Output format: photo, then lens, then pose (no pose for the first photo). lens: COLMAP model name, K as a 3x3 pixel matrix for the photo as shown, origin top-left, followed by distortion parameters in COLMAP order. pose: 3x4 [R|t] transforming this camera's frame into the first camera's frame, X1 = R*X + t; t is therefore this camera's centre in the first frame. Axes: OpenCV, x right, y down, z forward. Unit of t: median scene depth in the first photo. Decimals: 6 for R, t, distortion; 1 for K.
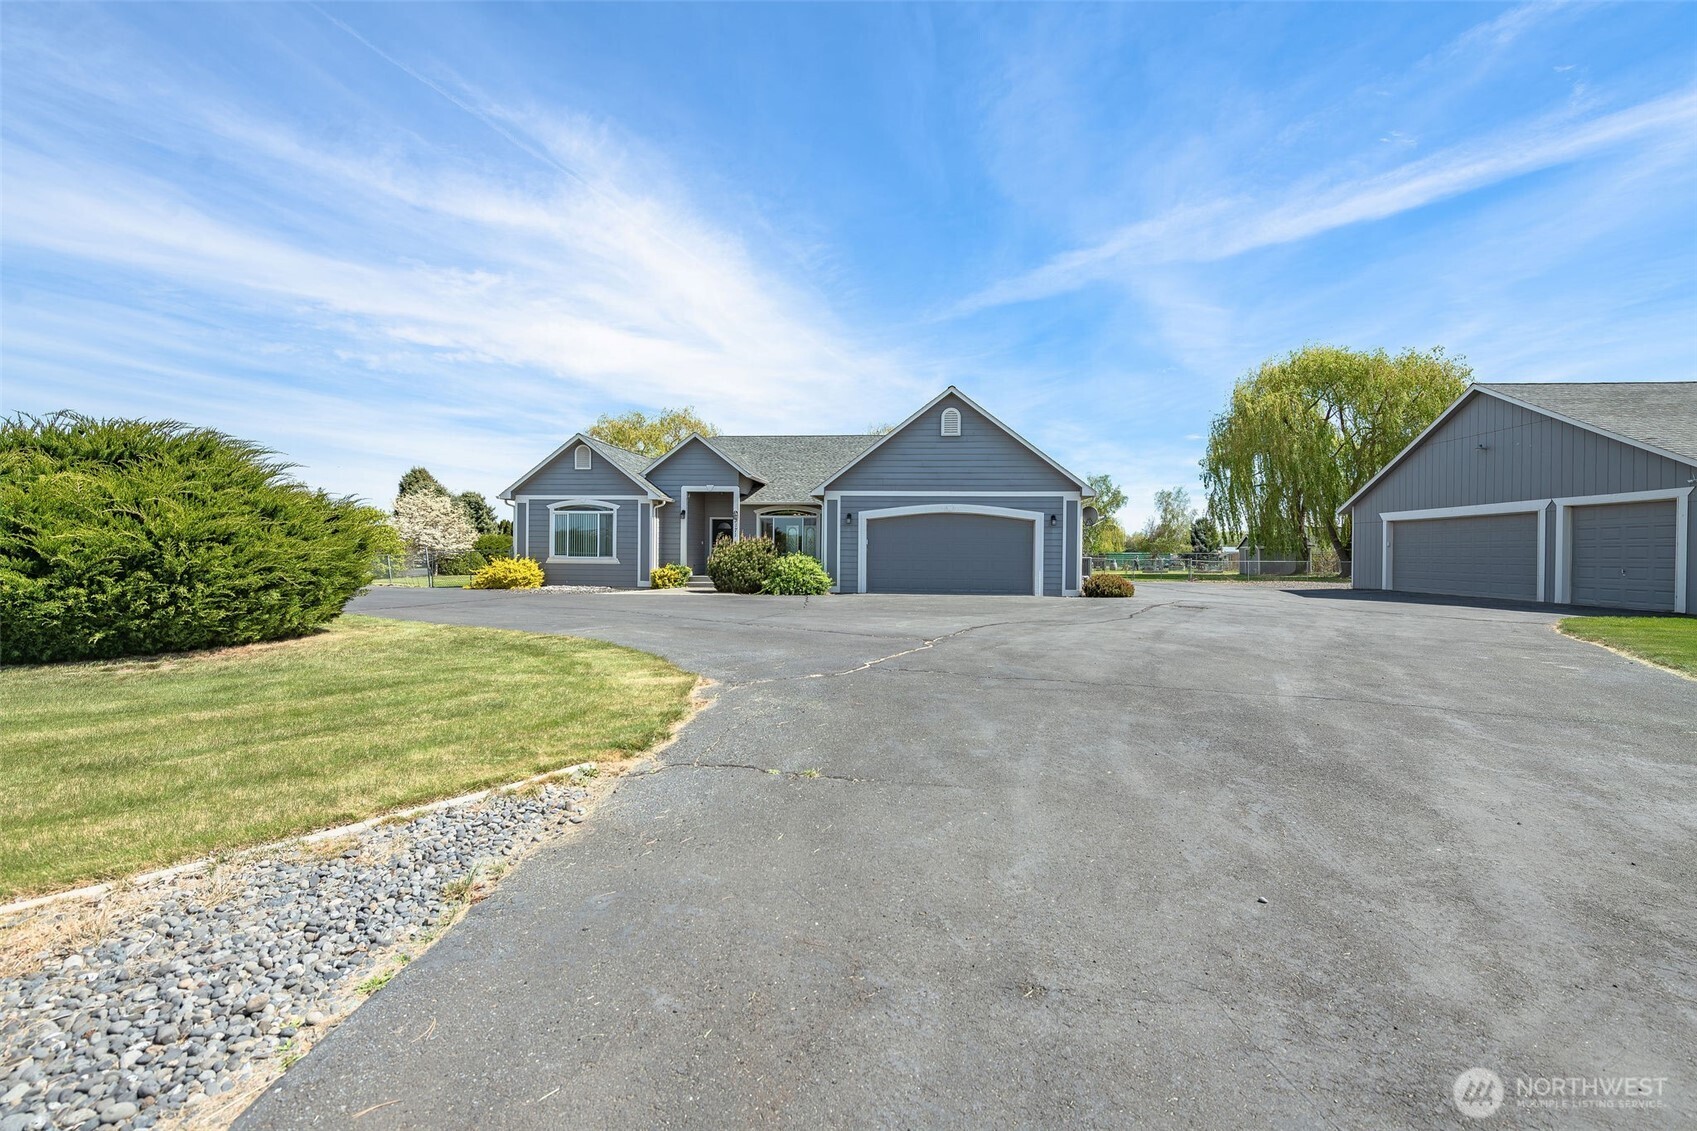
lens RADIAL K [[717.6, 0, 853.4], [0, 717.6, 557.0], [0, 0, 1]] dist [0.012254, -0.005725]
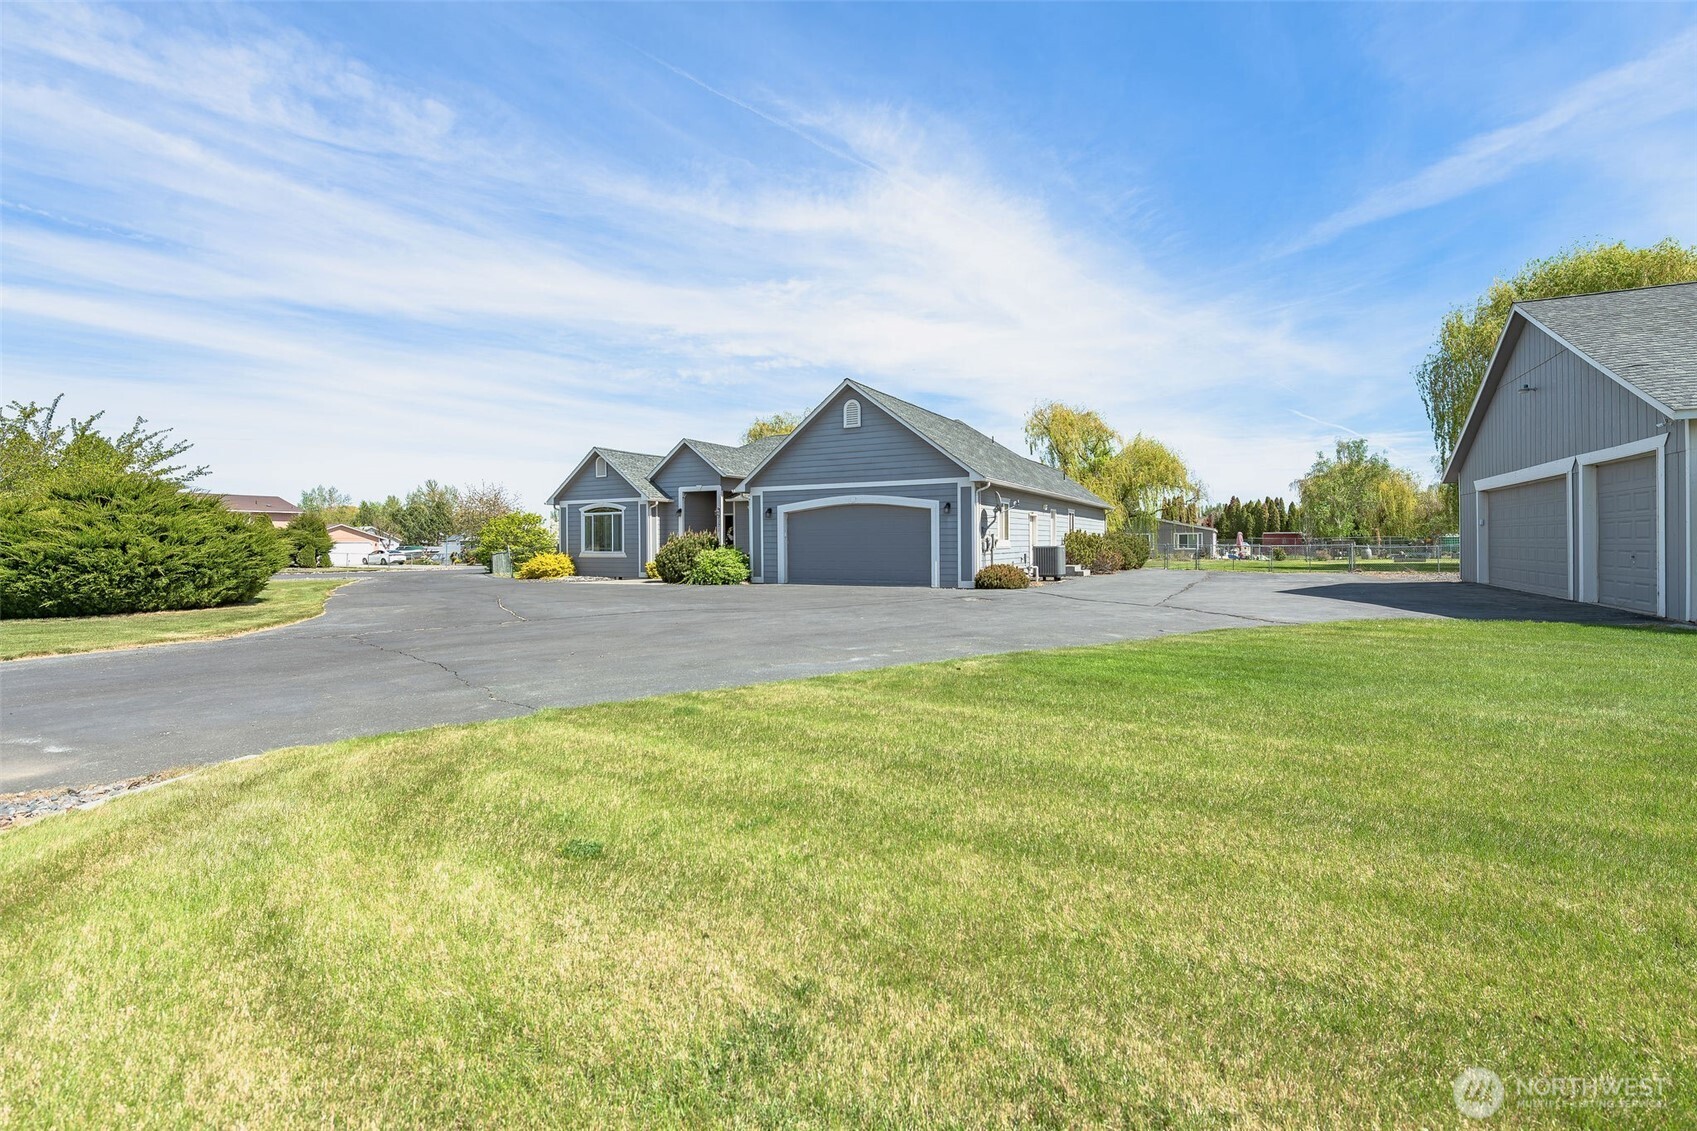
lens RADIAL K [[756.4, 0, 854.5], [0, 756.4, 570.2], [0, 0, 1]] dist [0.028728, -0.016802]
pose [[0.922015, -0.002213, -0.387147, 0.511440], [0.013496, 0.999560, 0.026428, 0.002967], [0.386918, -0.029592, 0.921639, 0.018222]]
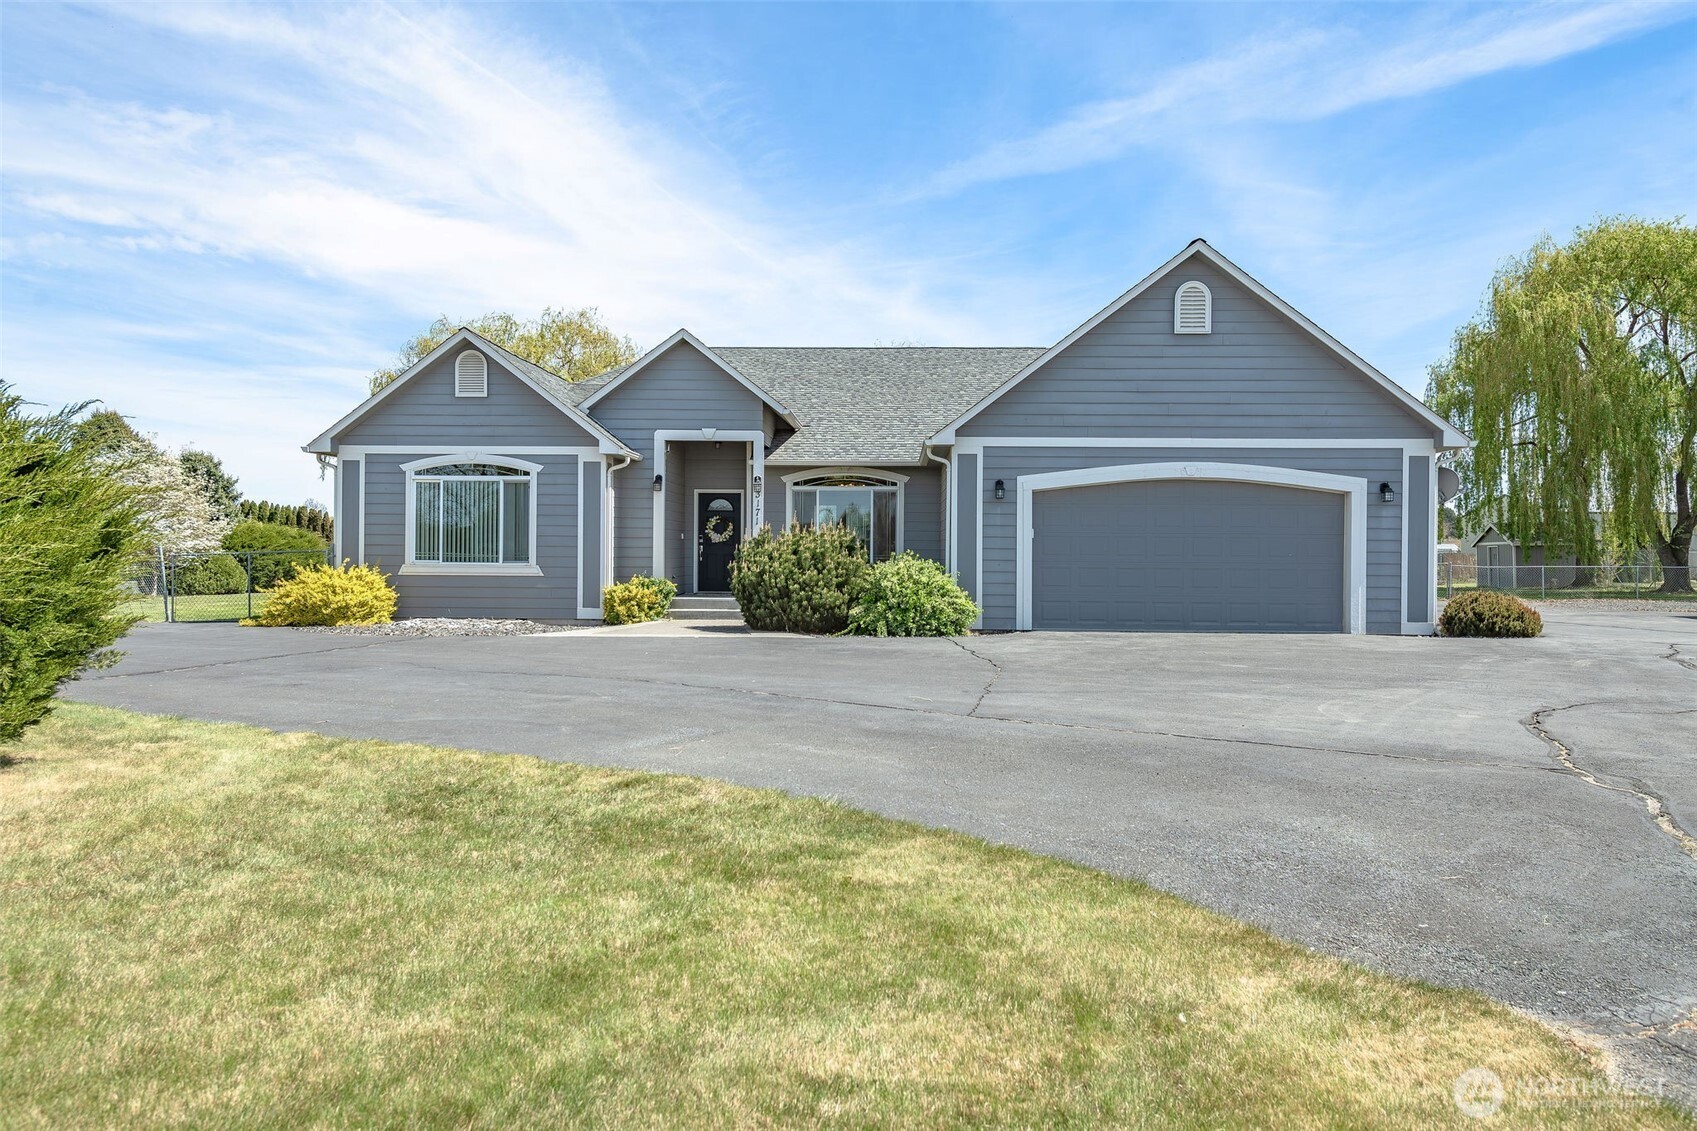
lens RADIAL K [[1088.8, 0, 848.5], [0, 1088.8, 565.5], [0, 0, 1]] dist [0.019741, -0.004114]
pose [[0.997806, -0.002936, 0.066137, -0.162165], [0.002578, 0.999981, 0.005512, -0.002039], [-0.066152, -0.005329, 0.997795, 0.194261]]
